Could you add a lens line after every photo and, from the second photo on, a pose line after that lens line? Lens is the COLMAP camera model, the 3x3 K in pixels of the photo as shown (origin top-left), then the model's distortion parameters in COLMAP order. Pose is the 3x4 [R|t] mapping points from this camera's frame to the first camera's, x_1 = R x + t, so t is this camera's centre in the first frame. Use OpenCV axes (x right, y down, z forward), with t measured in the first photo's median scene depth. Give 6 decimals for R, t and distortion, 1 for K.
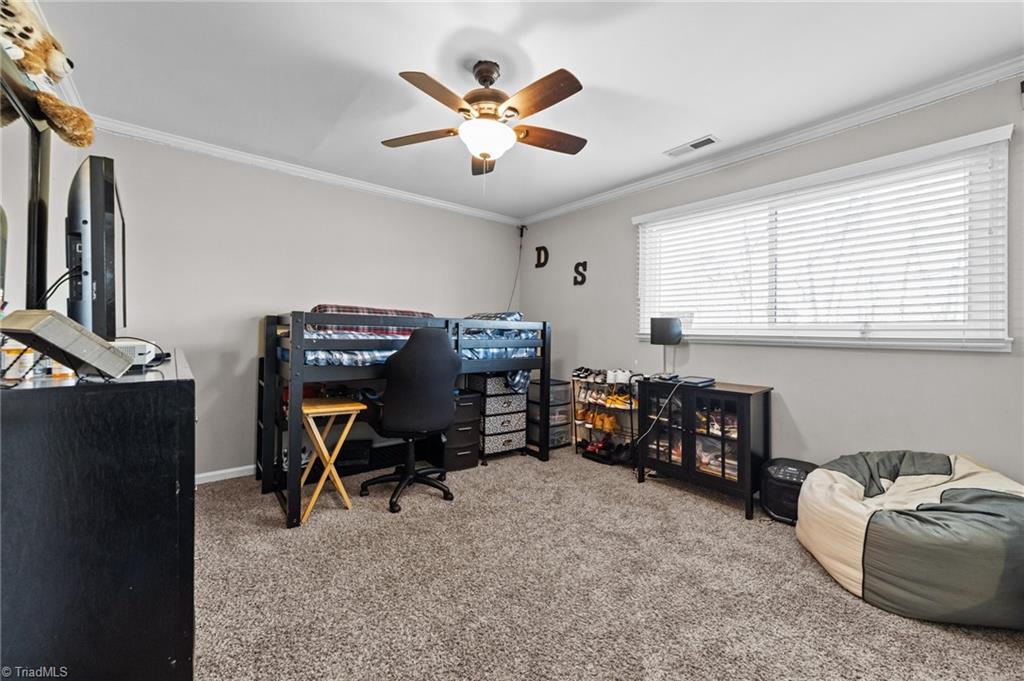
lens RADIAL K [[394.2, 0, 512.6], [0, 394.2, 333.0], [0, 0, 1]] dist [-0.007295, 0.004127]
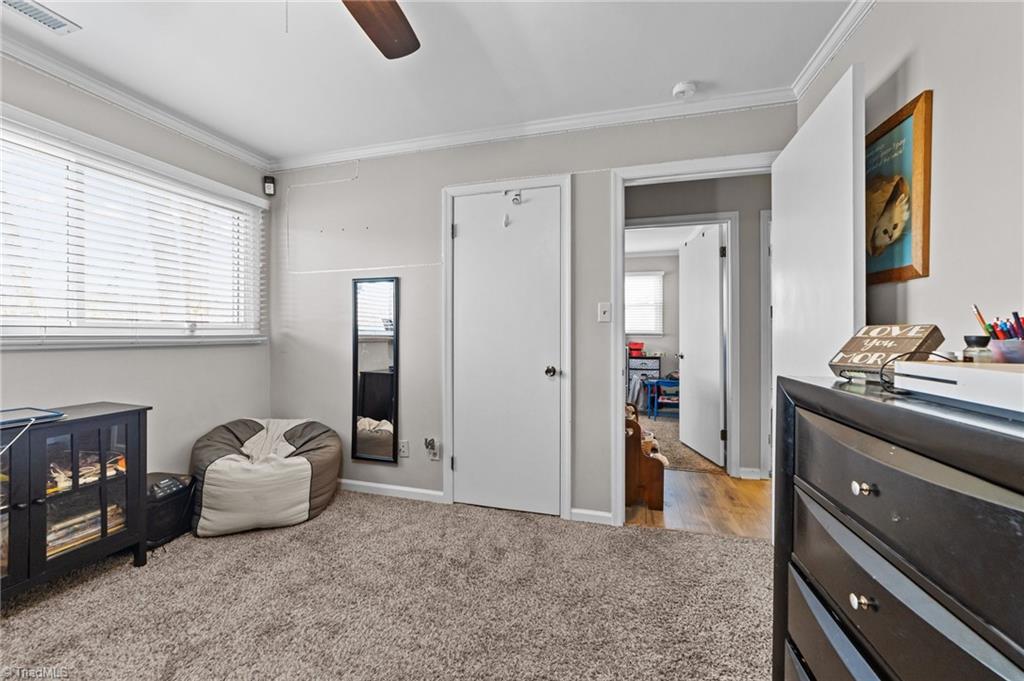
lens RADIAL K [[394.2, 0, 511.1], [0, 394.2, 334.4], [0, 0, 1]] dist [-0.007295, 0.004127]
pose [[-0.557094, -0.014849, 0.830316, -0.504930], [-0.003817, 0.999875, 0.015321, -0.011949], [-0.830440, 0.005366, -0.557082, 0.872621]]
